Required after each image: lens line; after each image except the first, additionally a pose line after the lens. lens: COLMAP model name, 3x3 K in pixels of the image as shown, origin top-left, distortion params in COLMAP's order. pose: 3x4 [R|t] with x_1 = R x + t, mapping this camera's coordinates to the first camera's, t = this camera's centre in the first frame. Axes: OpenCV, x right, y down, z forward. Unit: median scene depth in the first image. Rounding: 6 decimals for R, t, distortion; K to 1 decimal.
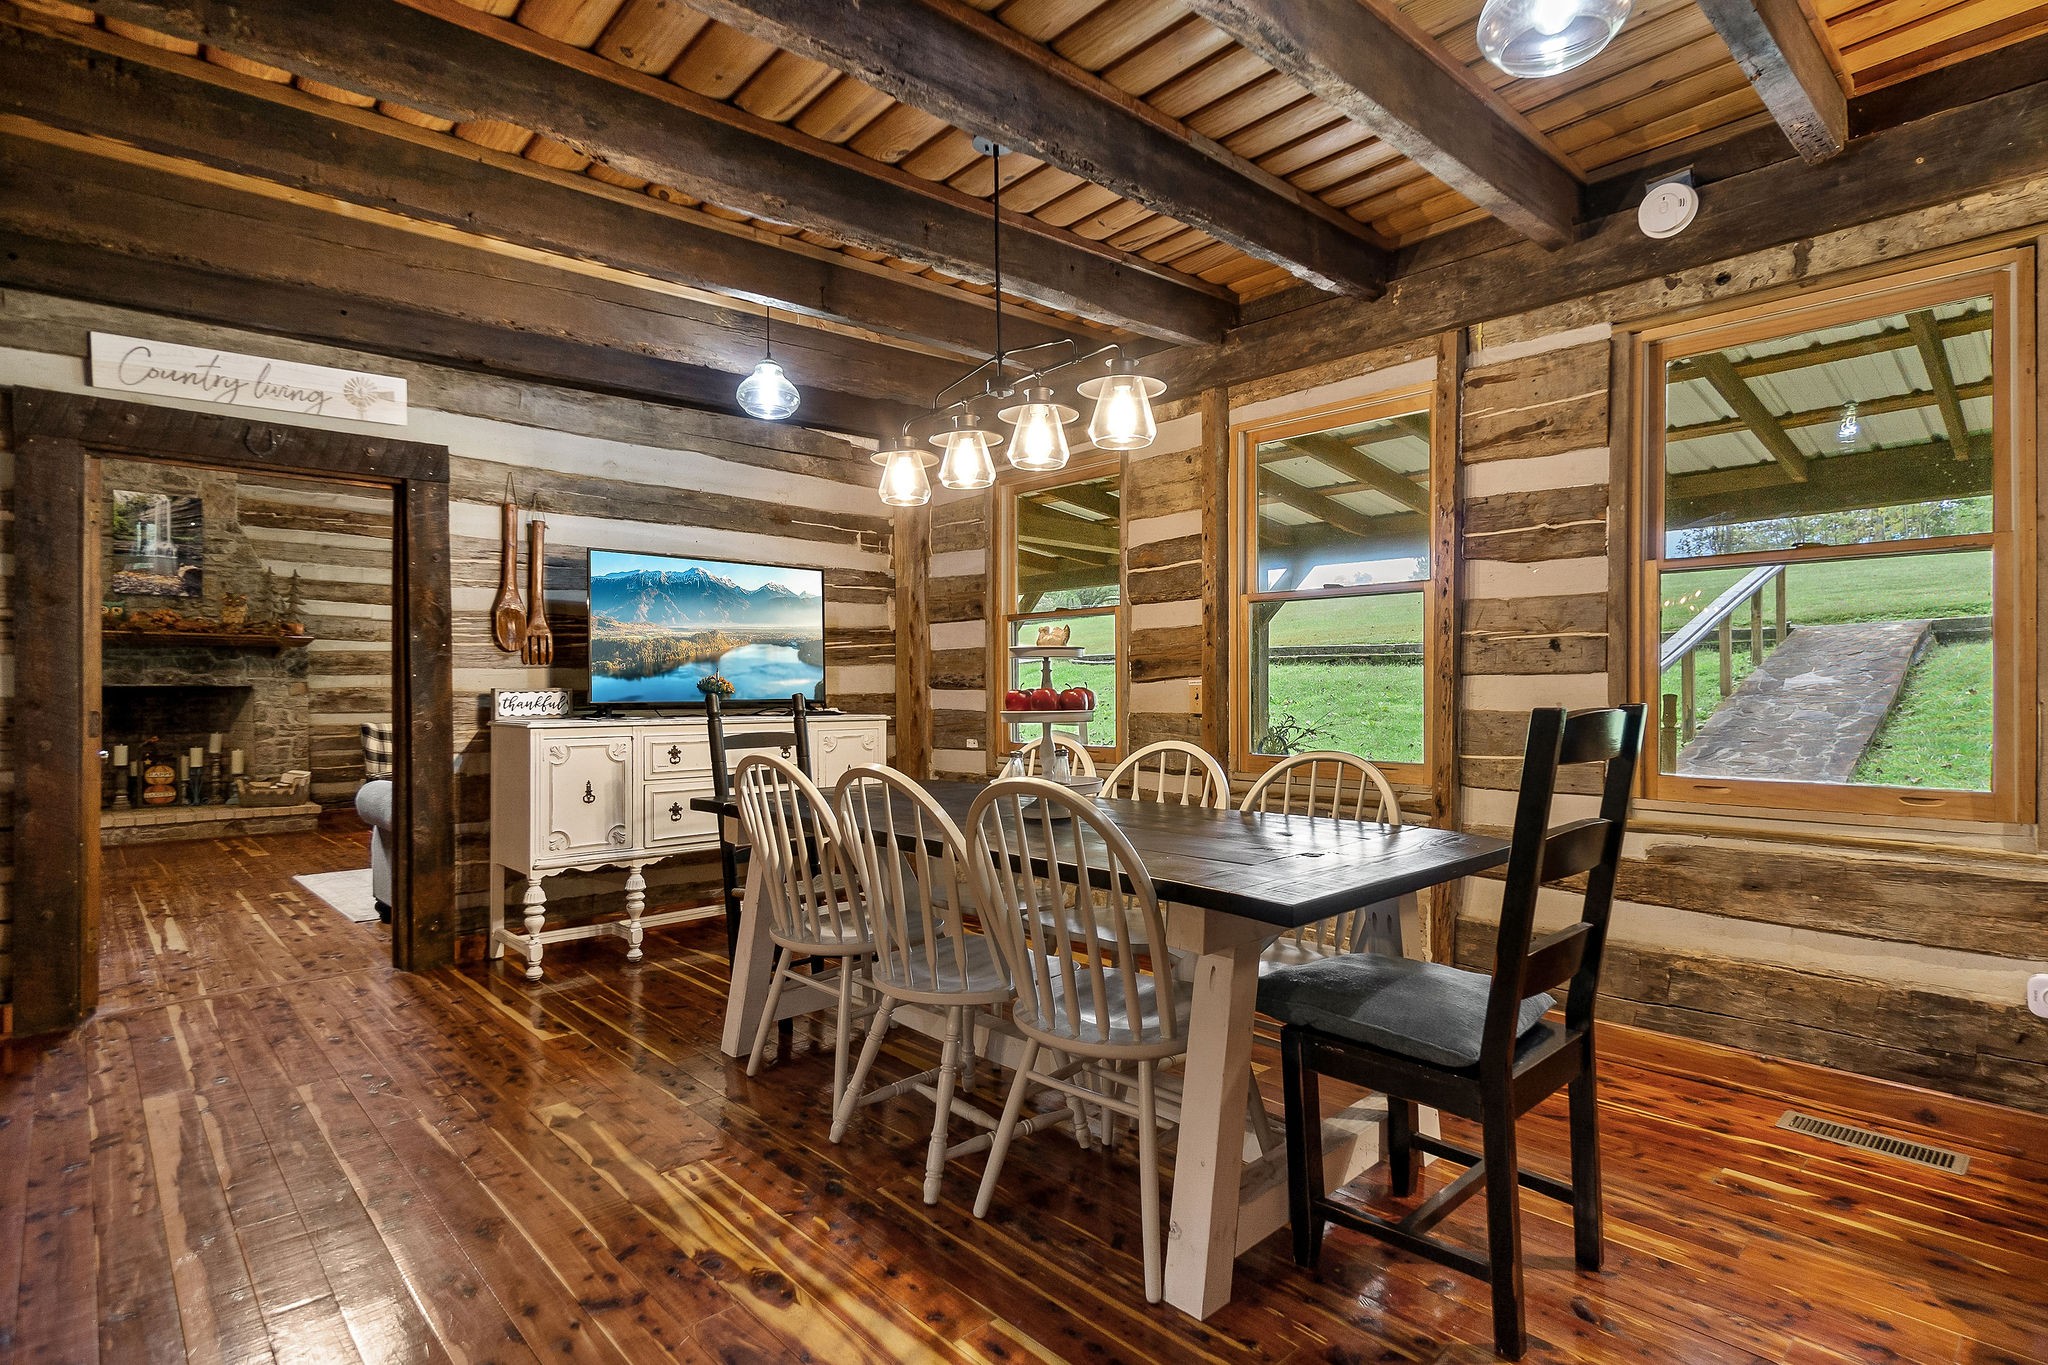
lens RADIAL K [[1023.8, 0, 1024.0], [0, 1023.8, 682.5], [0, 0, 1]] dist [-0.000610, 0.000283]
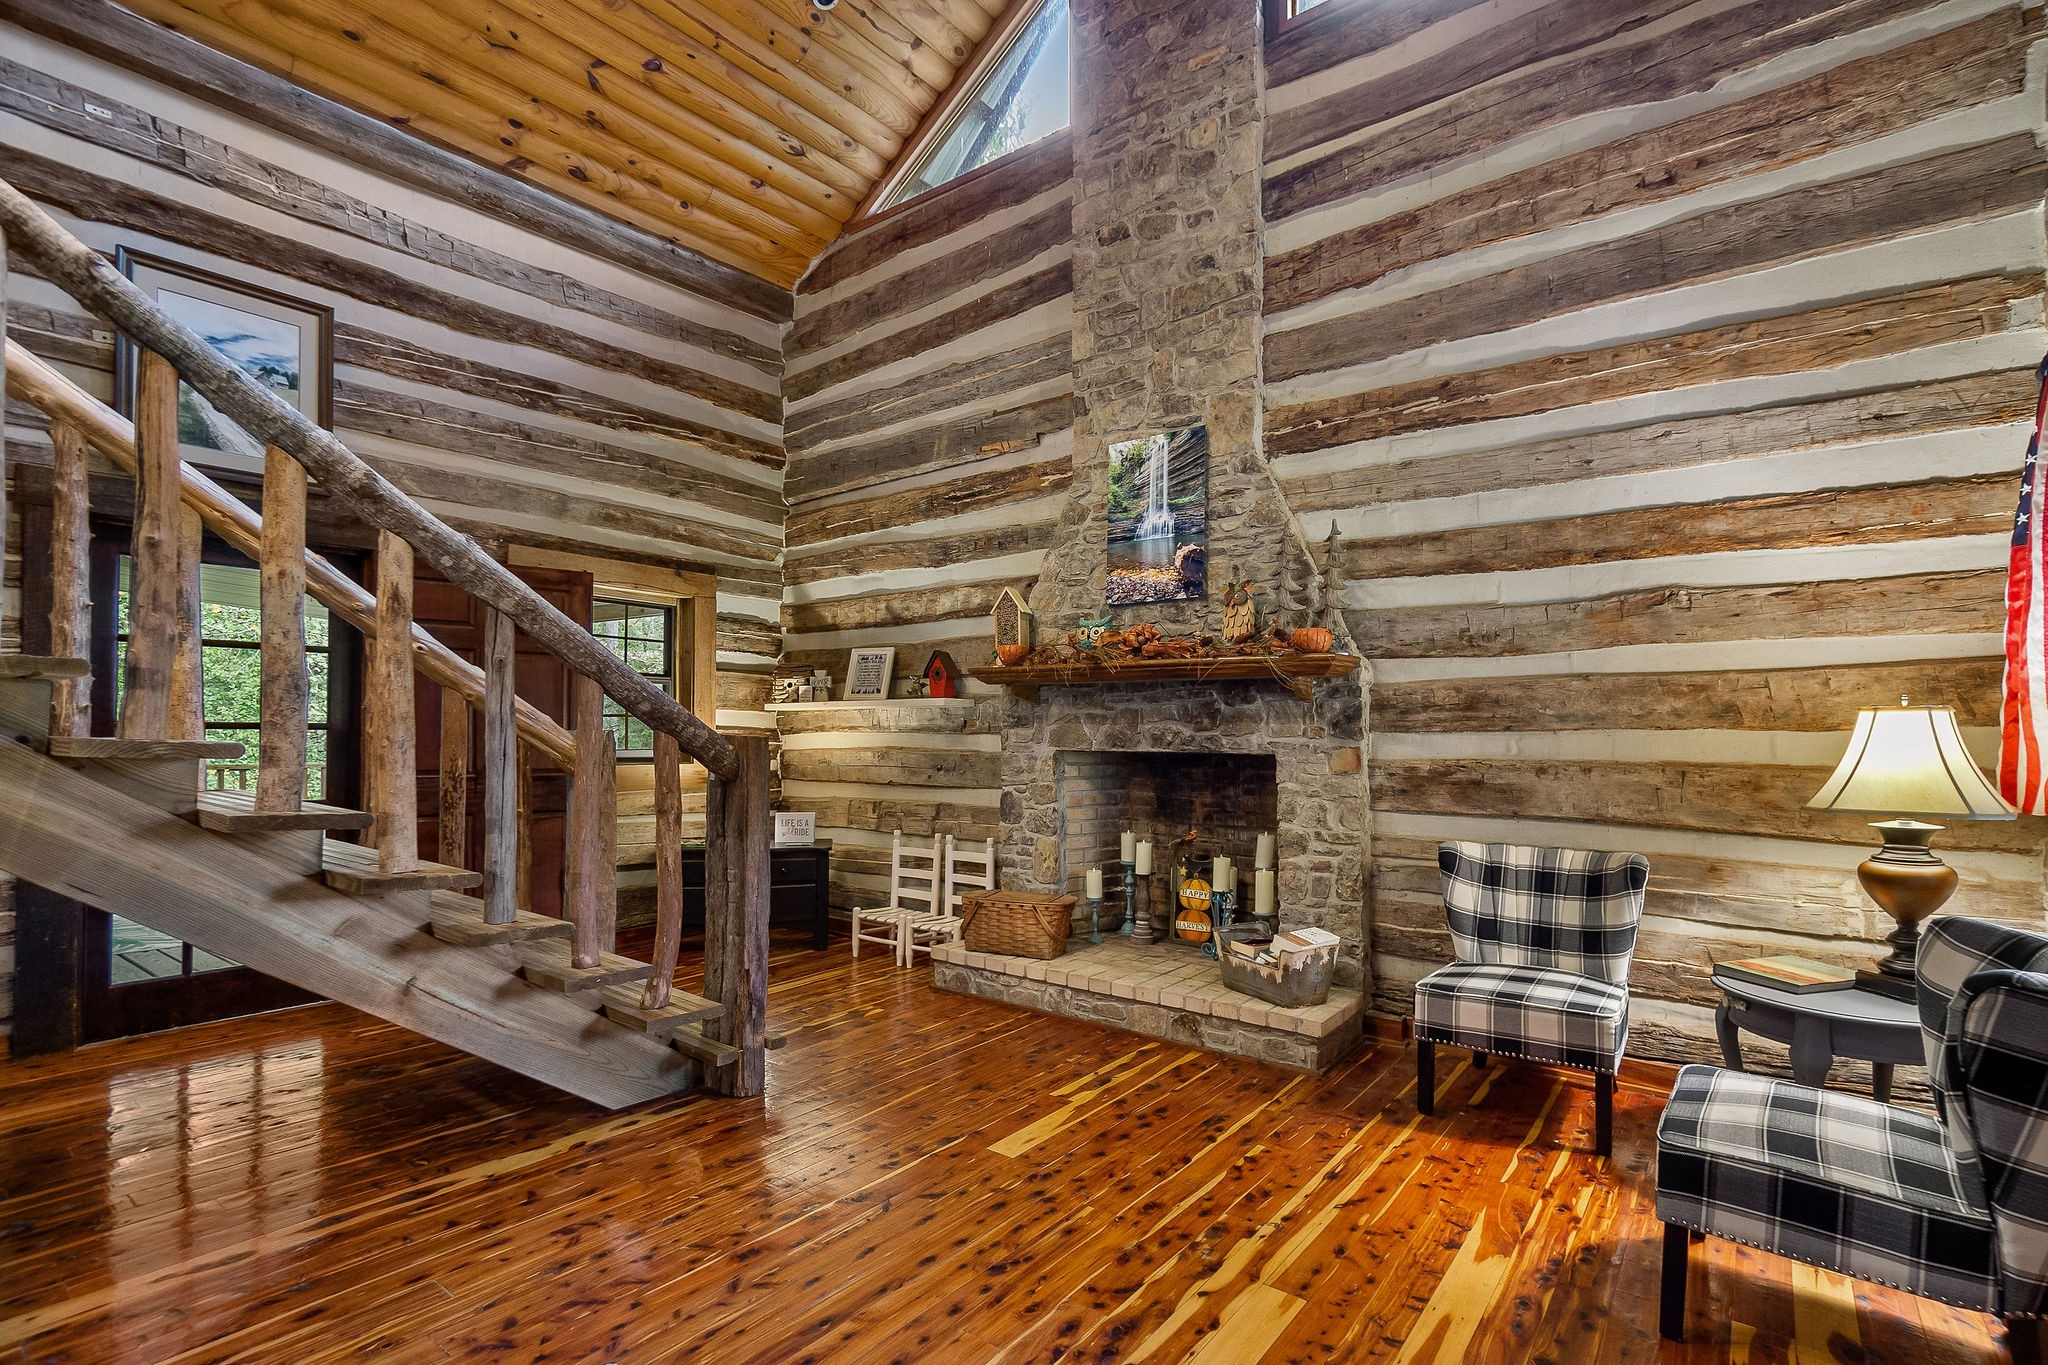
lens RADIAL K [[972.2, 0, 1023.6], [0, 972.2, 726.8], [0, 0, 1]] dist [0.001341, 0.000212]
pose [[0.162793, 0.002800, -0.986656, -0.280642], [0.006590, 0.999971, 0.003925, -0.013835], [0.986638, -0.007141, 0.162770, 0.800321]]
